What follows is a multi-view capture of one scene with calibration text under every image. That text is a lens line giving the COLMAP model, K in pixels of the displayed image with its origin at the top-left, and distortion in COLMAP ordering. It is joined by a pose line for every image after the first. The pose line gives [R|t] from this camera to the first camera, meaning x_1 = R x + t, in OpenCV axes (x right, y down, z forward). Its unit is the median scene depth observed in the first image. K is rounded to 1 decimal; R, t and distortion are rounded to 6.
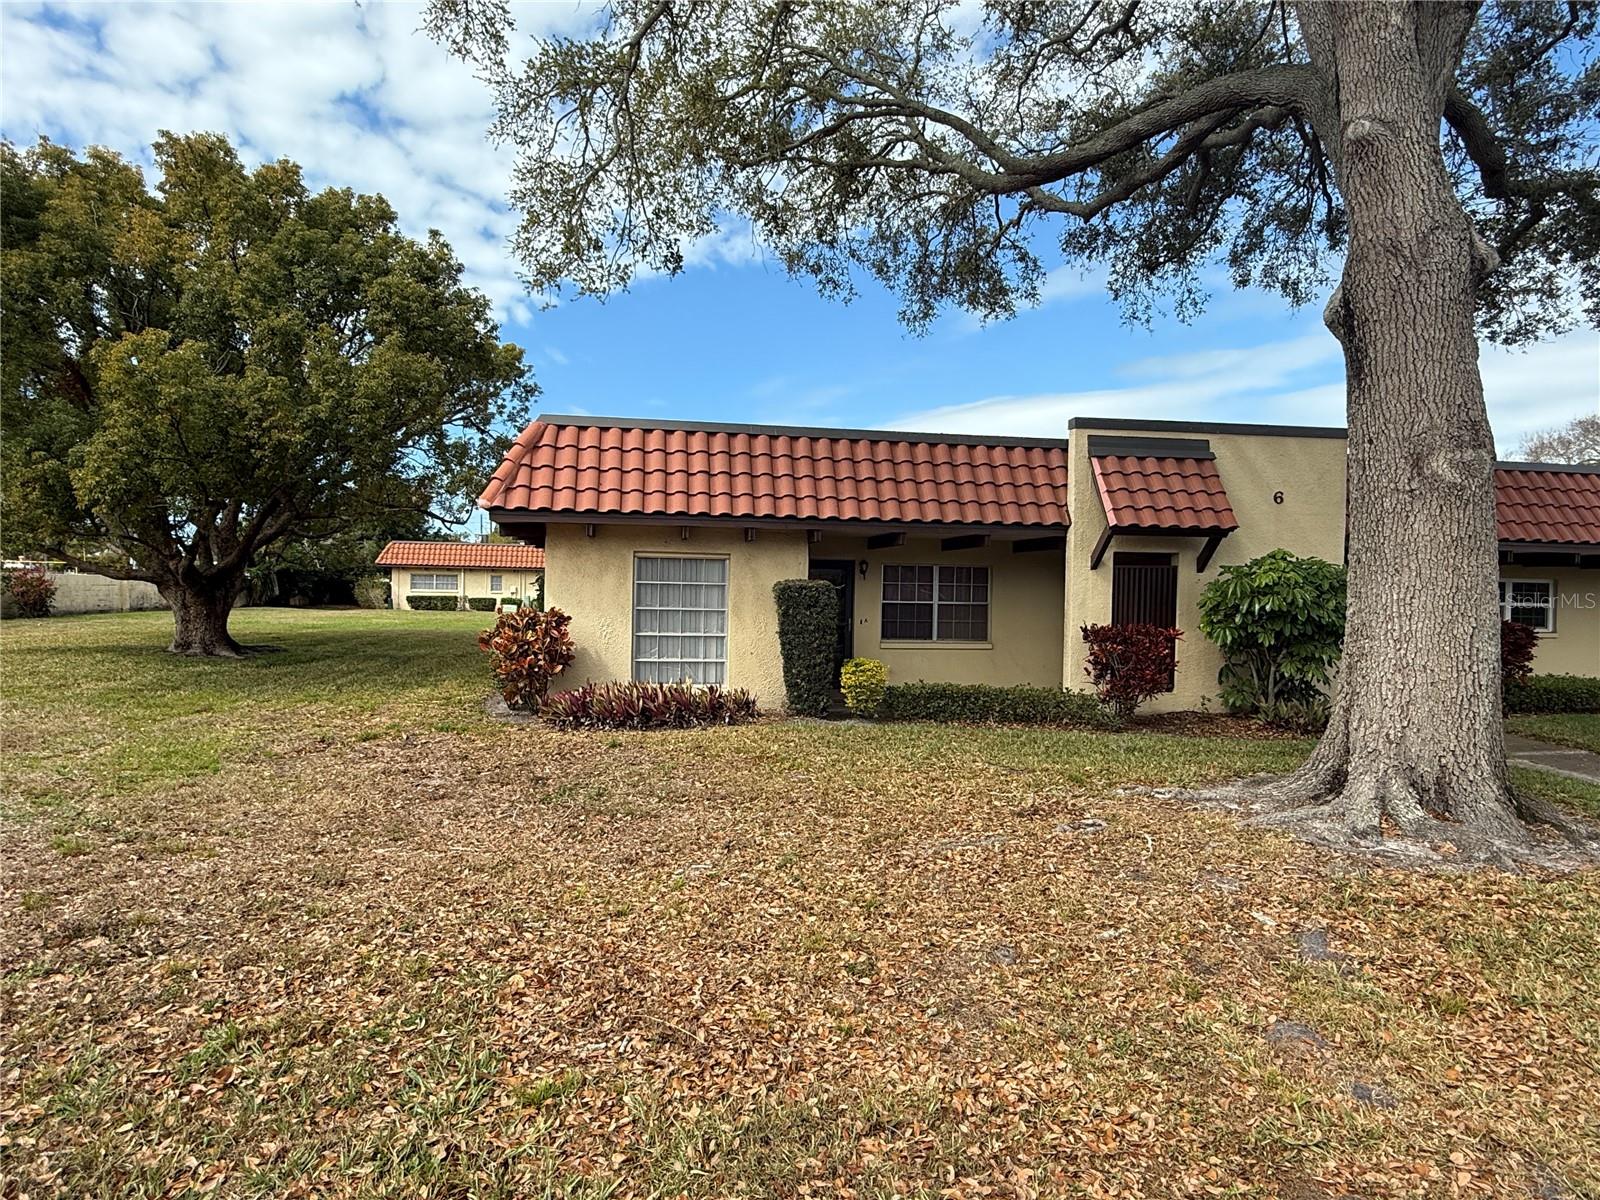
lens RADIAL K [[887.9, 0, 789.3], [0, 887.9, 601.7], [0, 0, 1]] dist [-0.001462, 0.000518]
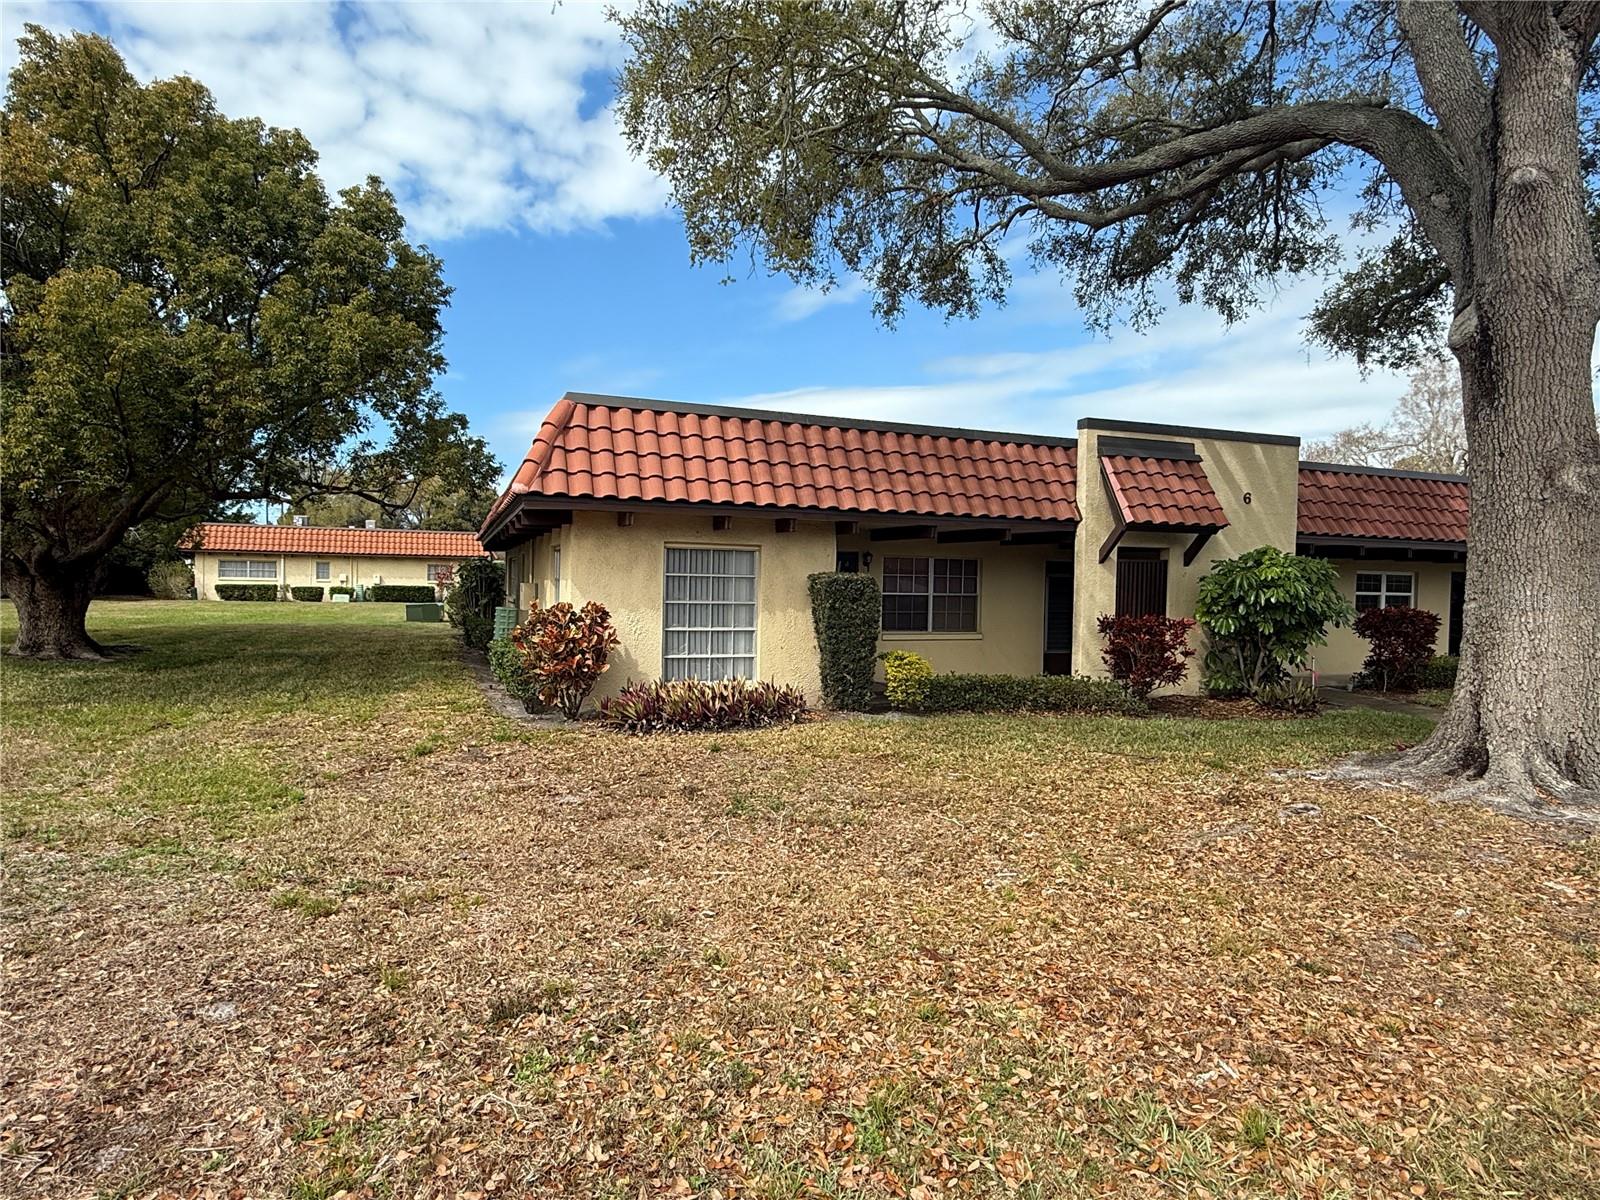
lens RADIAL K [[887.9, 0, 800.0], [0, 887.9, 599.0], [0, 0, 1]] dist [-0.001462, 0.000518]
pose [[0.976963, -0.004166, 0.213370, -0.234011], [0.001808, 0.999935, 0.011248, -0.006284], [-0.213403, -0.010603, 0.976907, 0.046545]]
